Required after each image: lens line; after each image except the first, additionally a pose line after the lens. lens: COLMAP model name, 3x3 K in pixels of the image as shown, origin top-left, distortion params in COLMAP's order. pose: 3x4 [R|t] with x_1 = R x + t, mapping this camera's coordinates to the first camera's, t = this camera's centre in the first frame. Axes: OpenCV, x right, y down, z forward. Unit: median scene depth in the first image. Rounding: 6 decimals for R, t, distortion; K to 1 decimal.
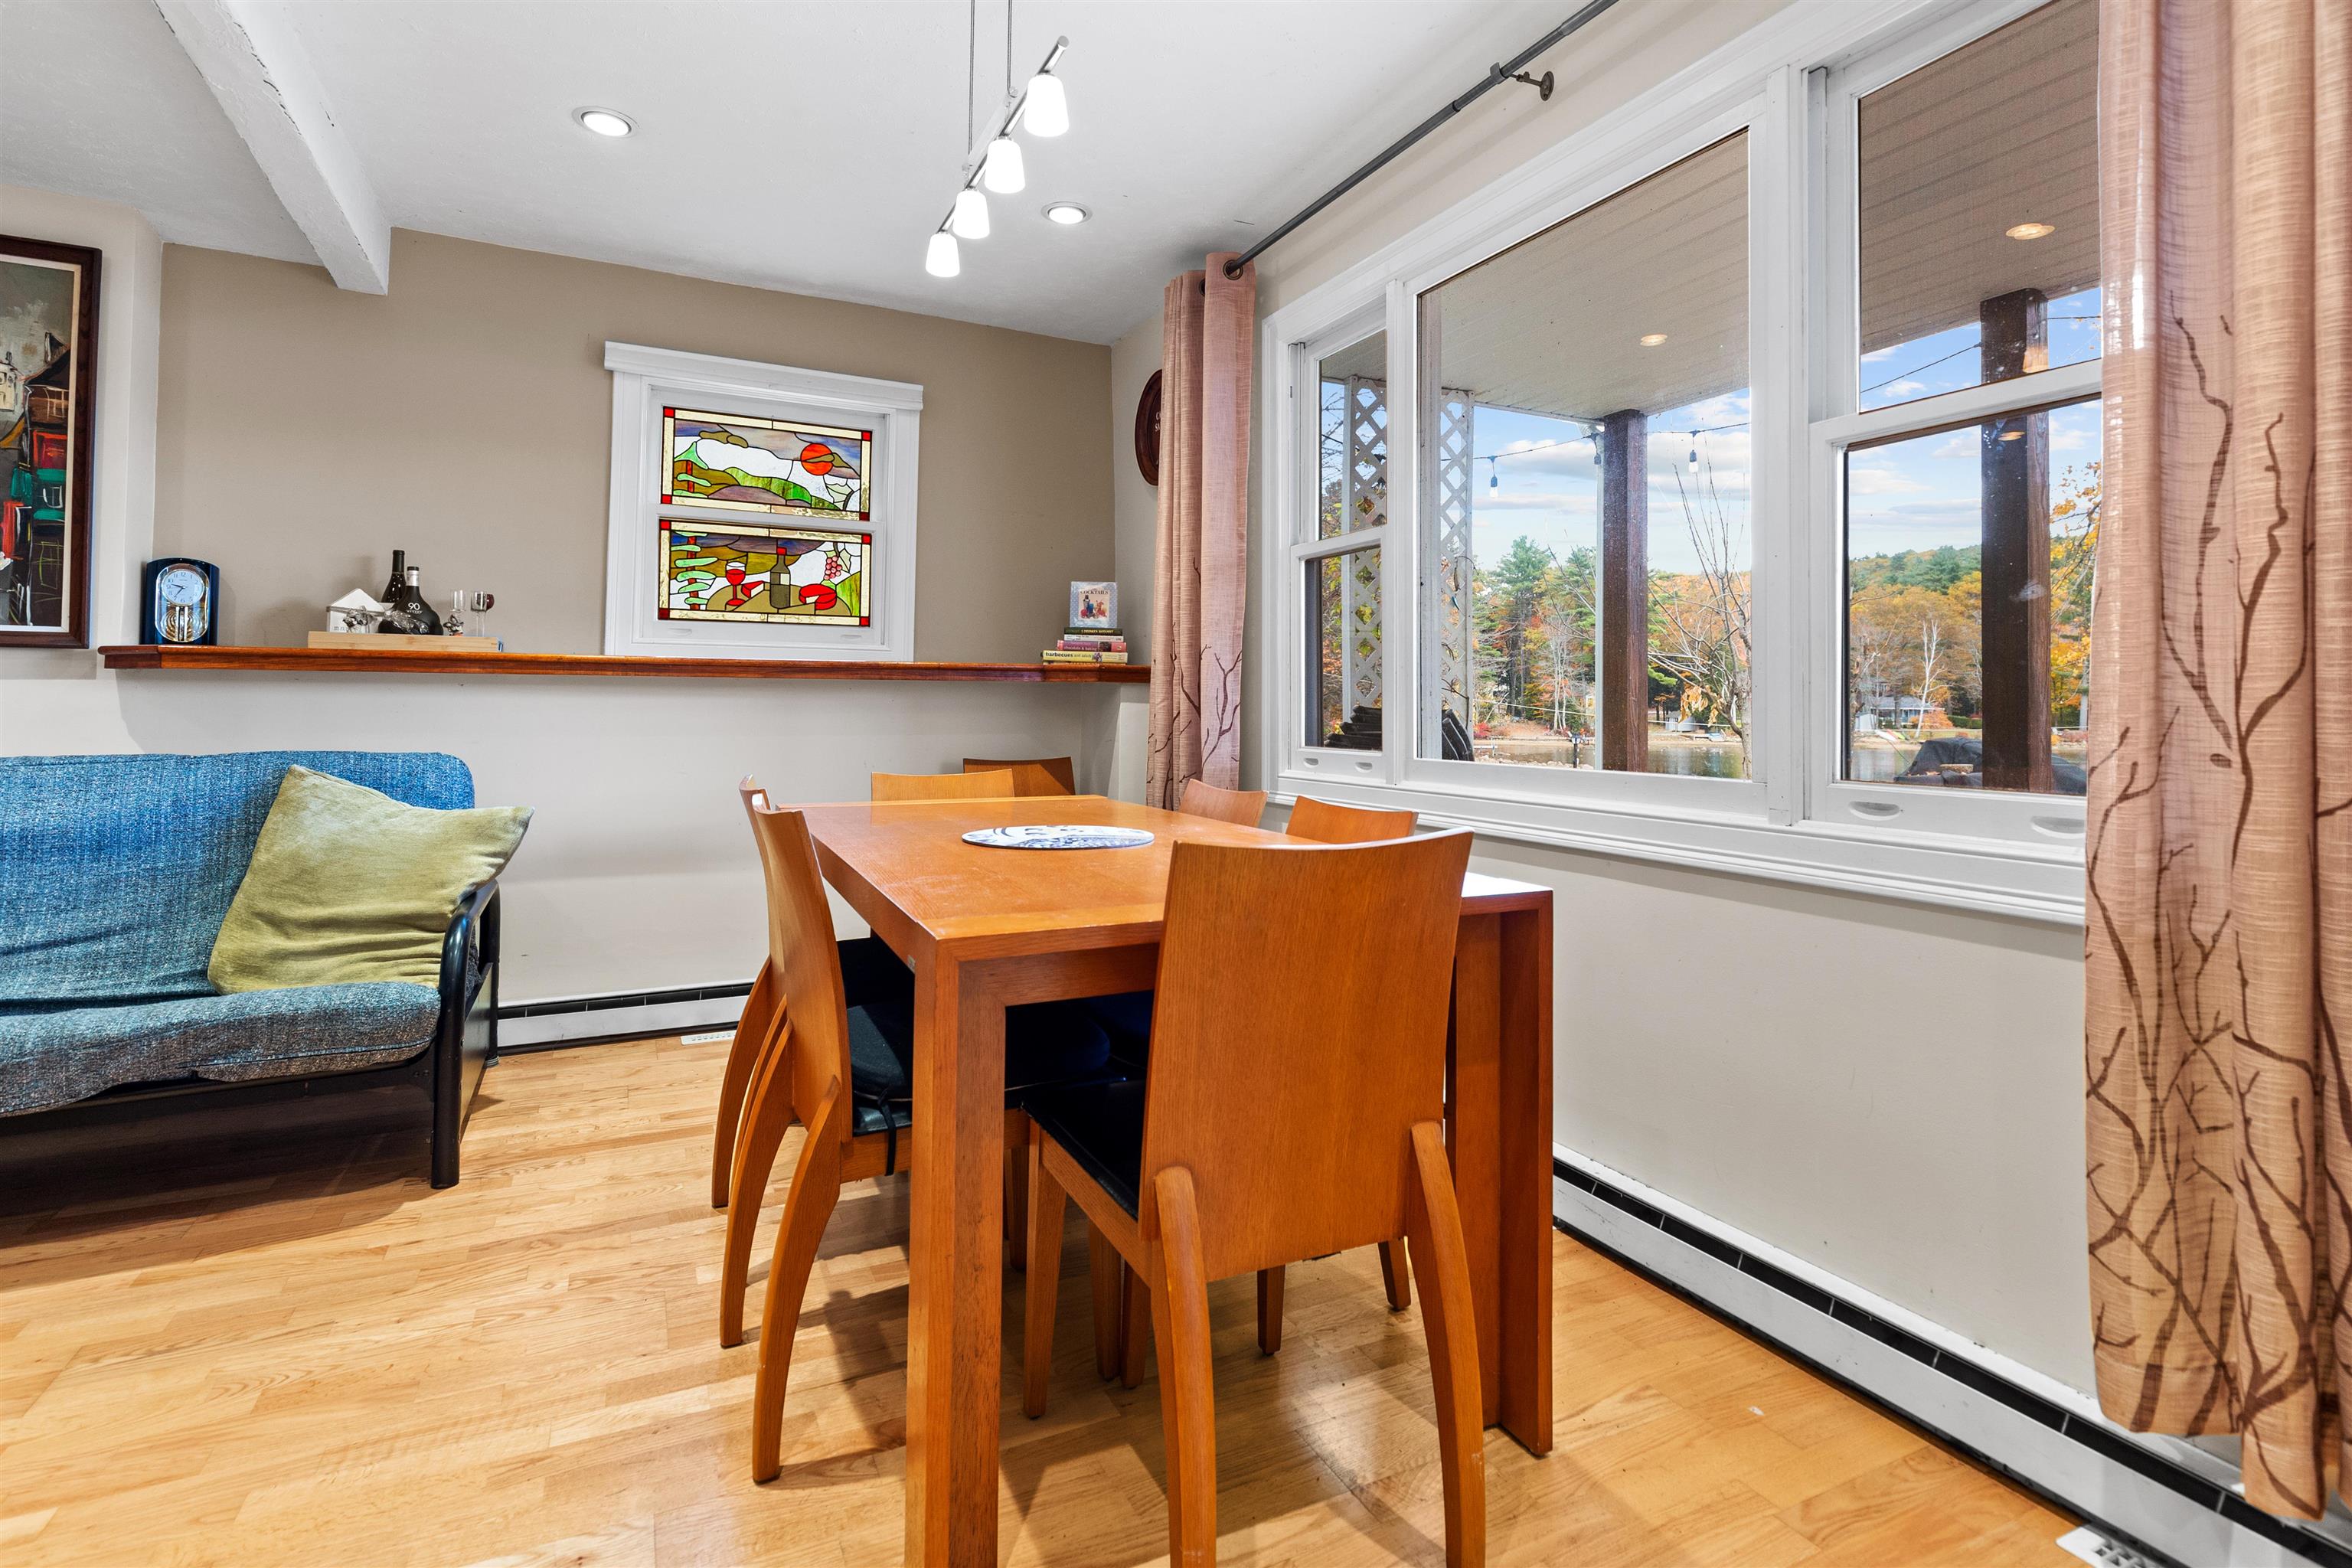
lens RADIAL K [[1123.7, 0, 1176.3], [0, 1123.7, 683.1], [0, 0, 1]] dist [0.000043, -0.000145]
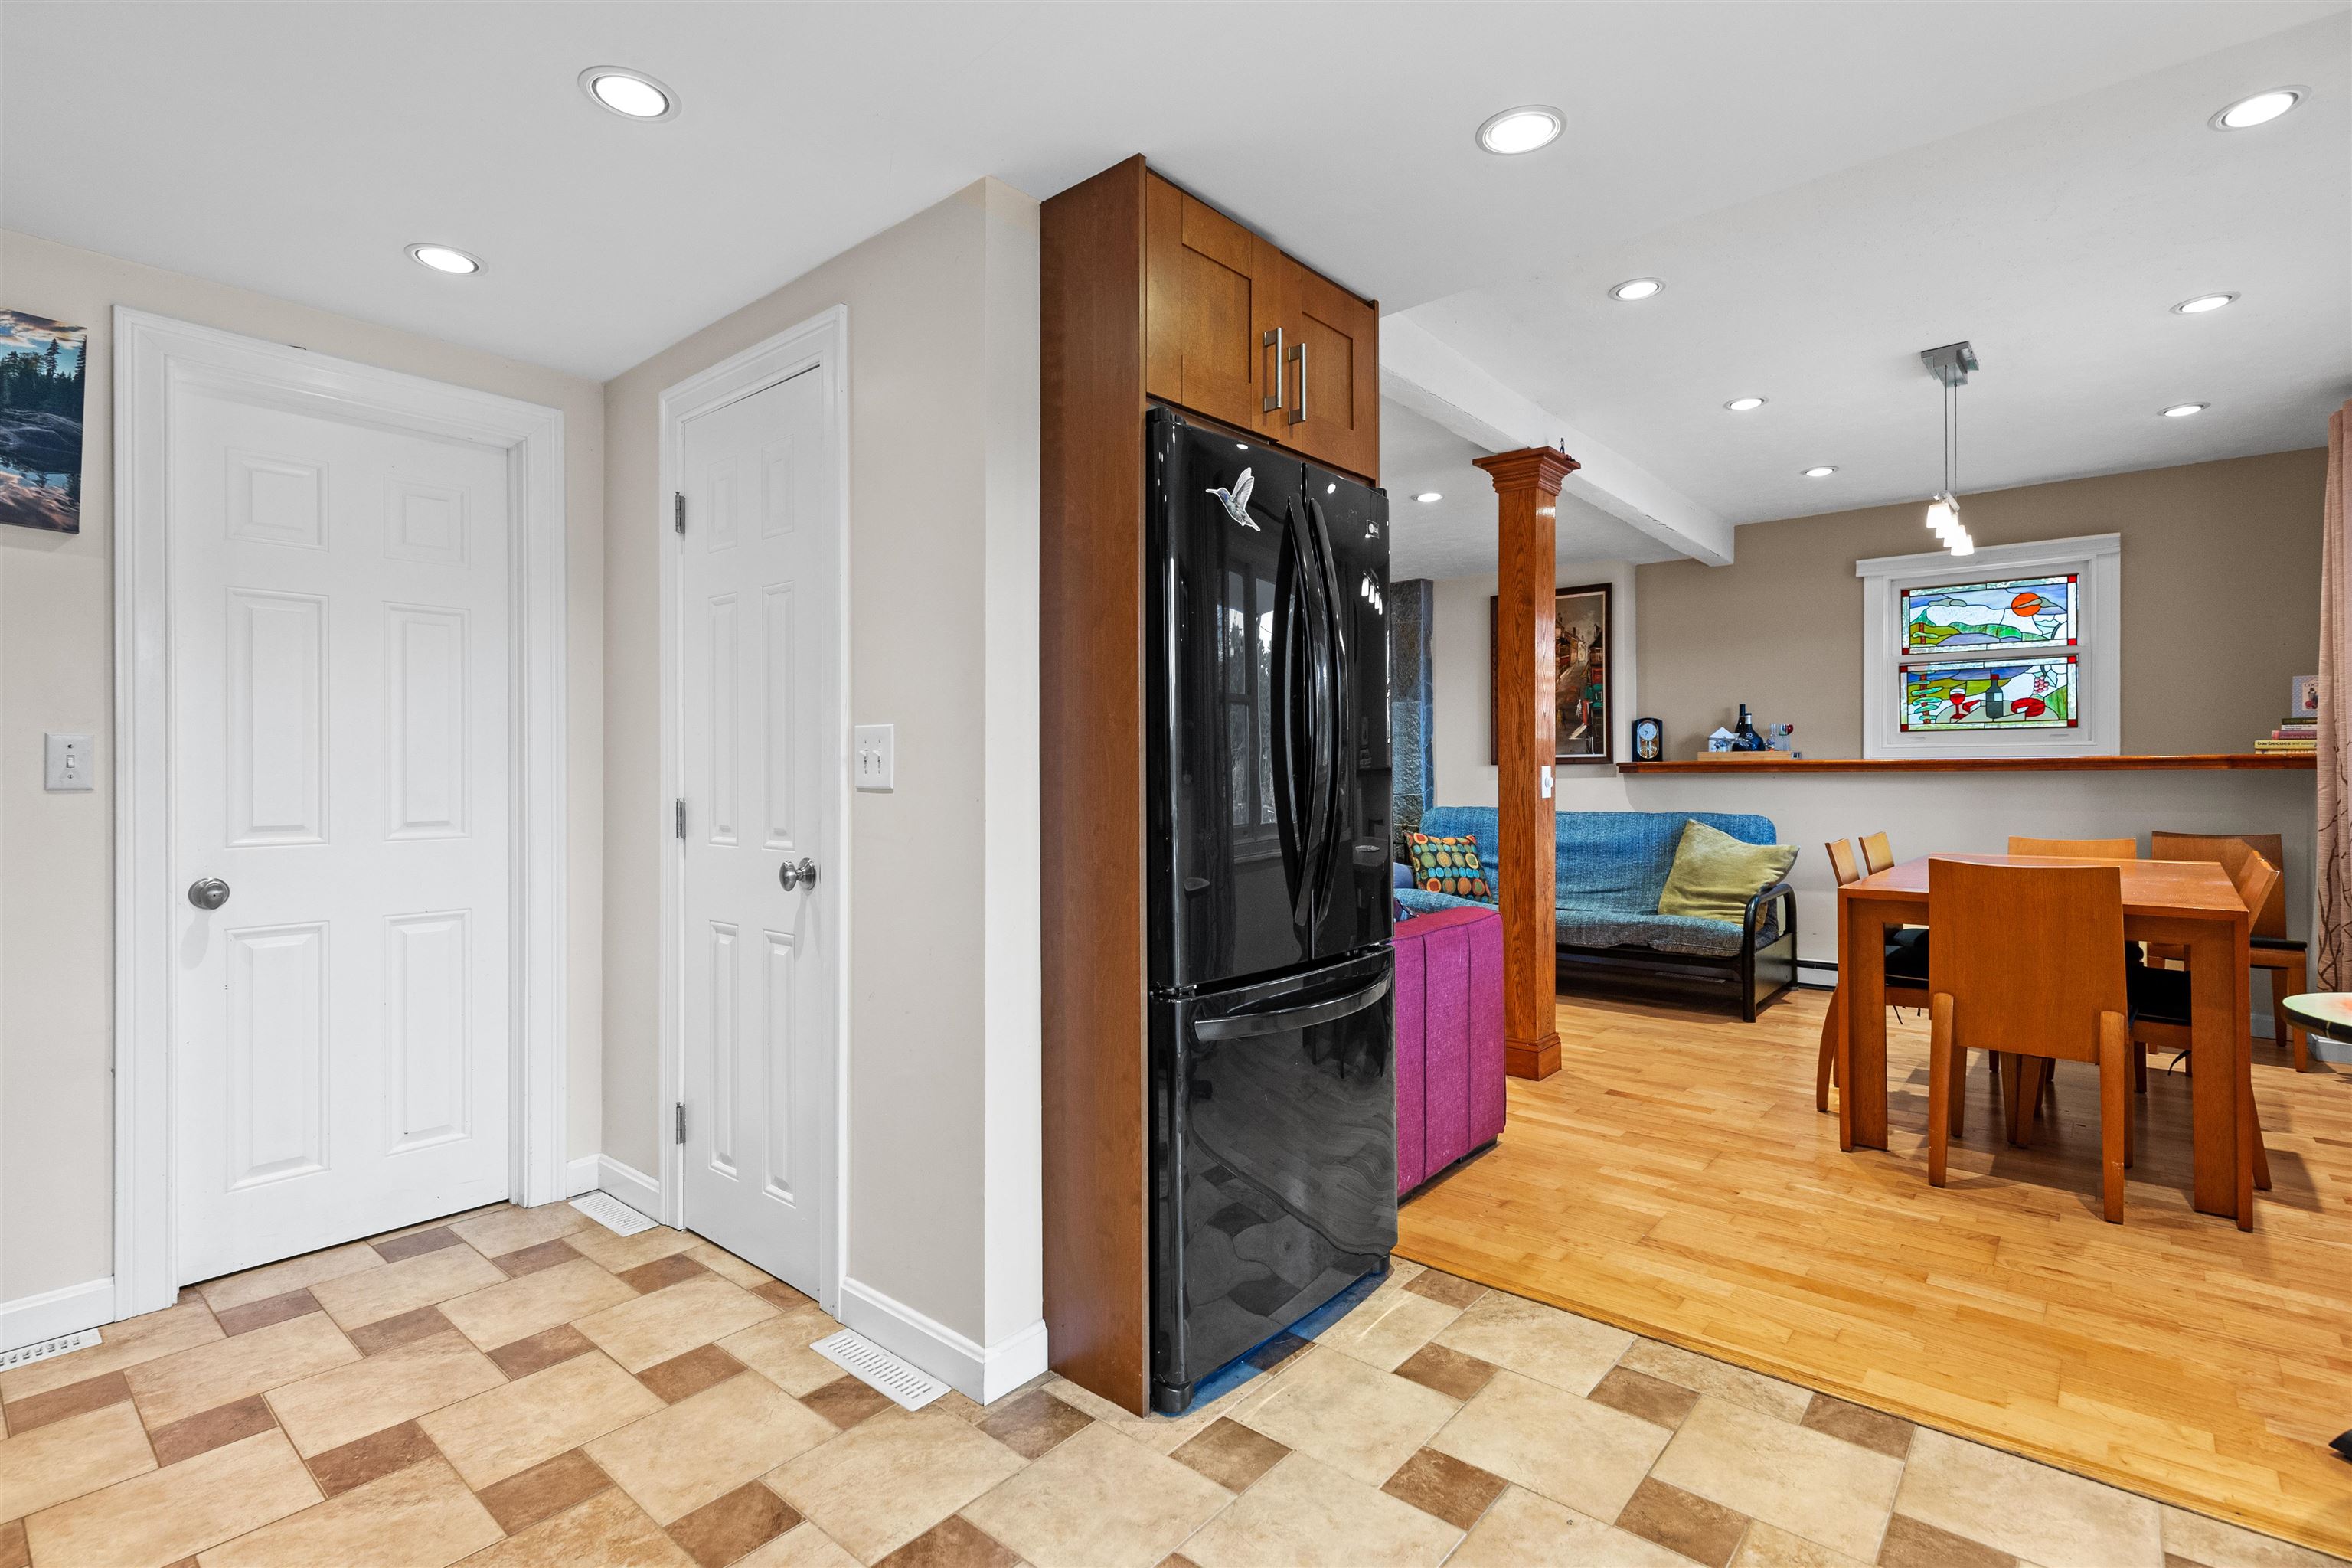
lens RADIAL K [[1097.8, 0, 1179.7], [0, 1097.8, 760.1], [0, 0, 1]] dist [0.002276, 0.000035]
pose [[0.396549, -0.019269, -0.917811, 0.619462], [0.030343, 0.999509, -0.007874, -0.042797], [0.917512, -0.024726, 0.396939, -0.586748]]
